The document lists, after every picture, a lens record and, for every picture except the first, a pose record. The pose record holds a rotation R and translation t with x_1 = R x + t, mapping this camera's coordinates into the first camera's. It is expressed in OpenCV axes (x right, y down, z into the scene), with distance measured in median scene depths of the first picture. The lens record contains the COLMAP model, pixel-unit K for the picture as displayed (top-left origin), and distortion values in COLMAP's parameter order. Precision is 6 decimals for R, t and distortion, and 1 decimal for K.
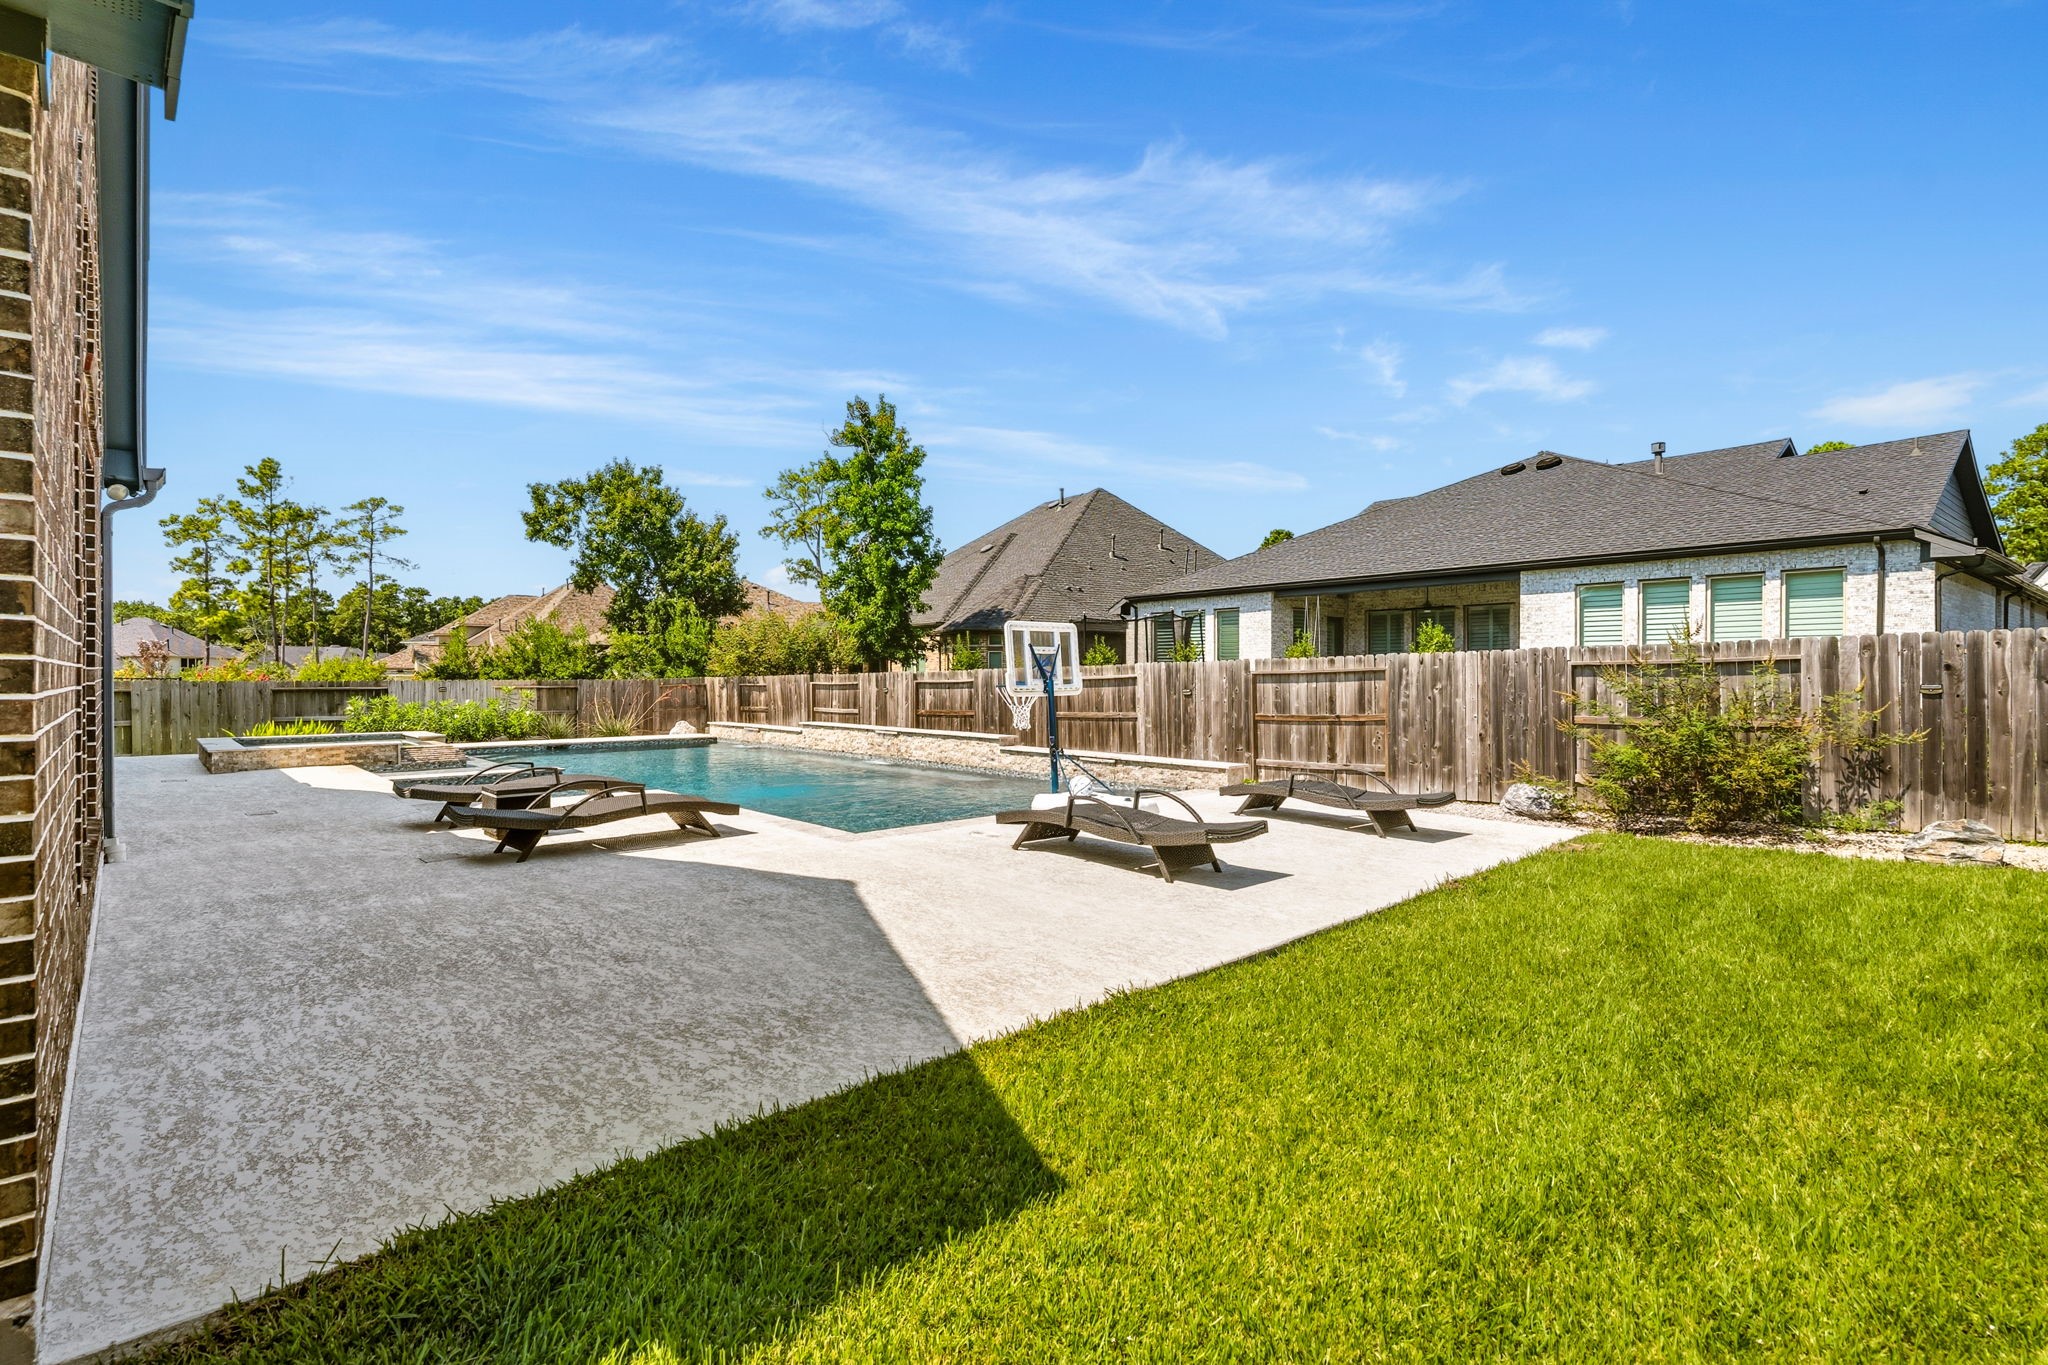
lens RADIAL K [[903.7, 0, 1018.8], [0, 903.7, 675.5], [0, 0, 1]] dist [-0.001249, 0.000546]
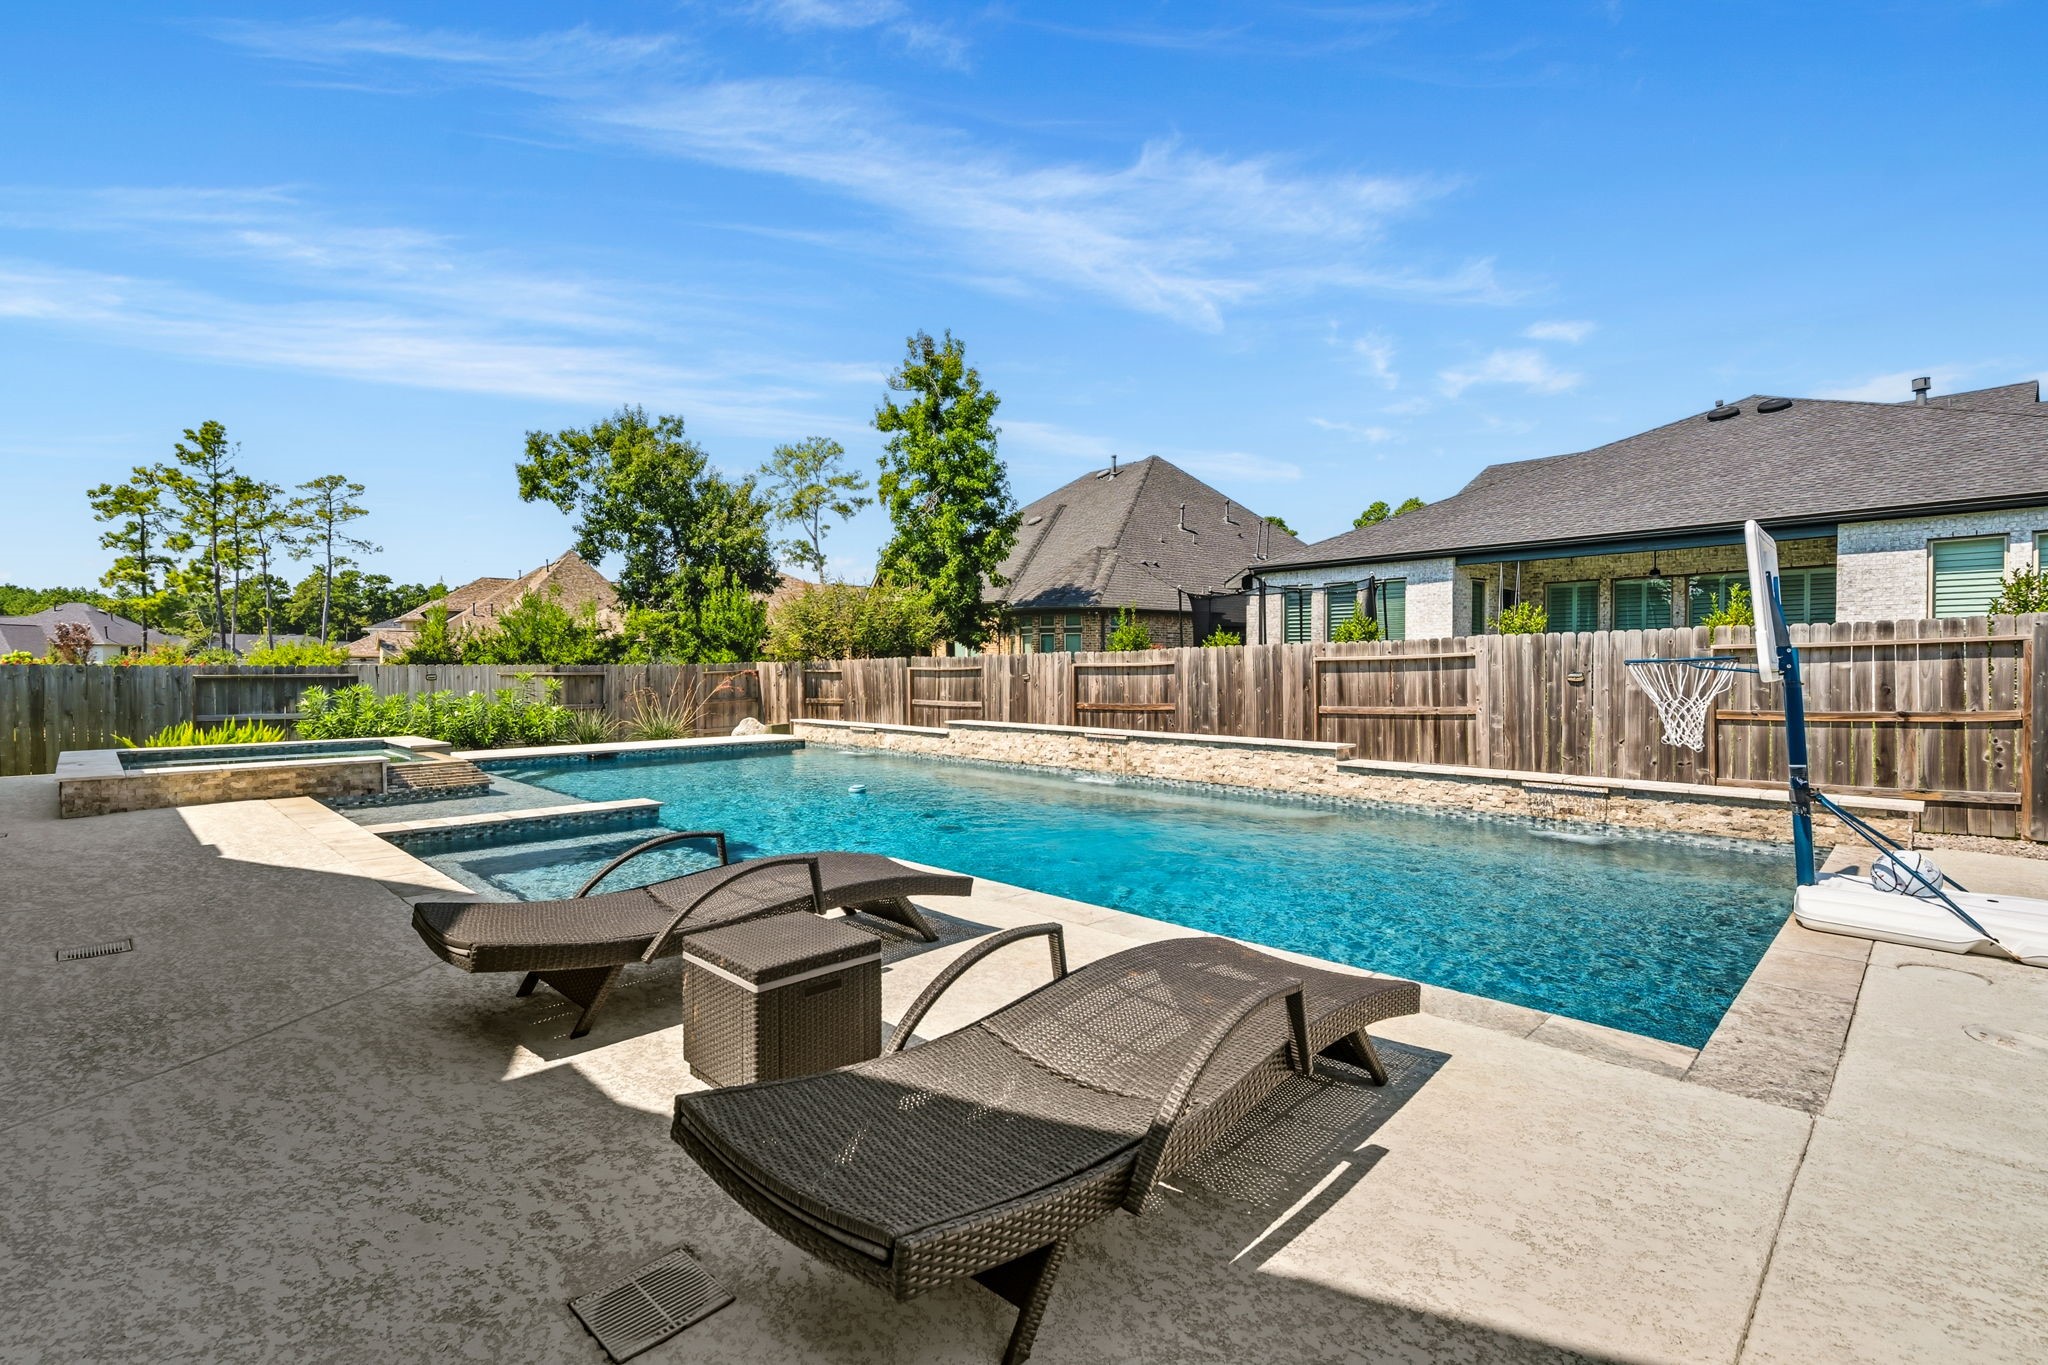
lens RADIAL K [[901.0, 0, 1025.7], [0, 901.0, 673.7], [0, 0, 1]] dist [-0.001421, -0.000459]
pose [[0.999352, -0.001640, 0.035966, -0.110802], [0.001292, 0.999952, 0.009703, 0.003778], [-0.035981, -0.009651, 0.999306, 0.151097]]
